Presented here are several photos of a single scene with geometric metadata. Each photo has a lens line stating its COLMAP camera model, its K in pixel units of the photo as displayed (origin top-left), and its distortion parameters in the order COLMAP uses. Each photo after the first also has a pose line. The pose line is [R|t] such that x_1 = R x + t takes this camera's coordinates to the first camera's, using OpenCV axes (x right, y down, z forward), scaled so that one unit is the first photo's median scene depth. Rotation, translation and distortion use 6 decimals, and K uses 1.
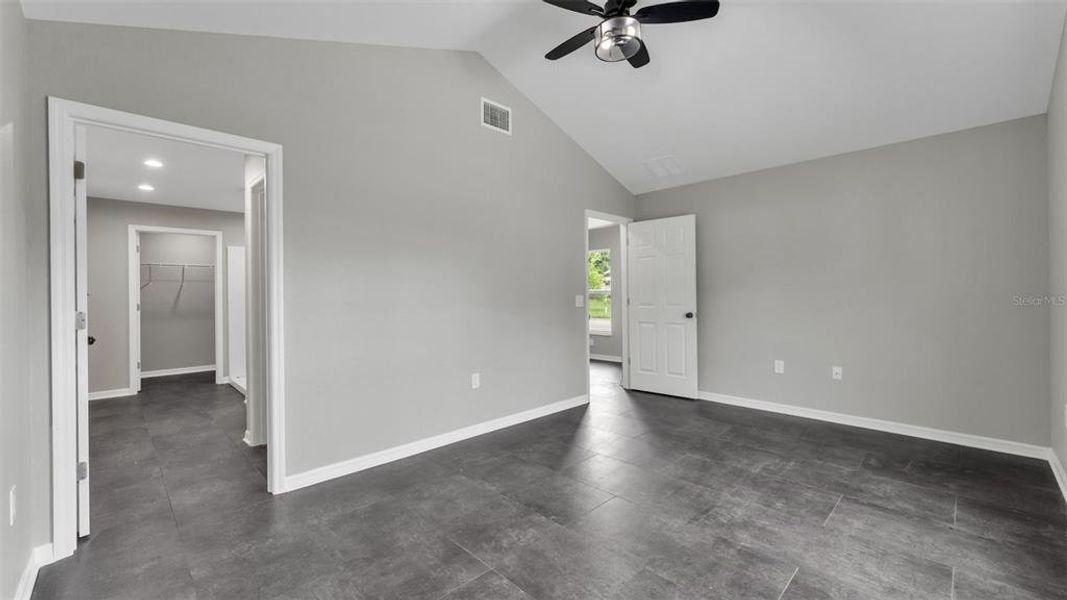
lens RADIAL K [[435.0, 0, 537.5], [0, 435.0, 297.9], [0, 0, 1]] dist [0.000369, 0.000194]
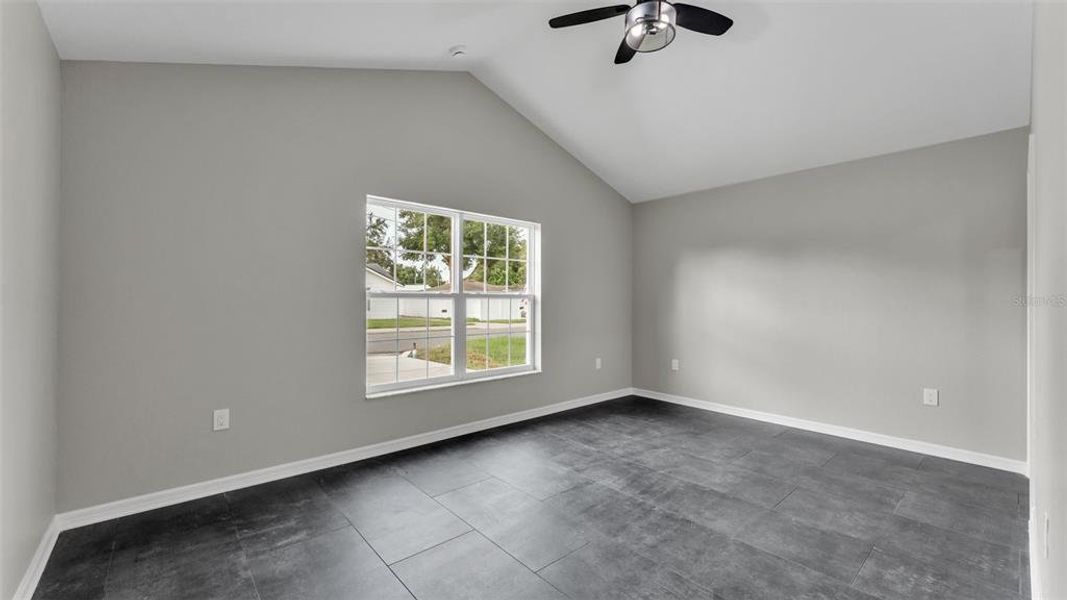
lens RADIAL K [[435.0, 0, 537.5], [0, 435.0, 297.9], [0, 0, 1]] dist [0.000369, 0.000194]
pose [[-0.998432, 0.006565, 0.055596, 0.397208], [0.006657, 0.999977, 0.001469, -0.021404], [-0.055585, 0.001836, -0.998452, 2.056170]]
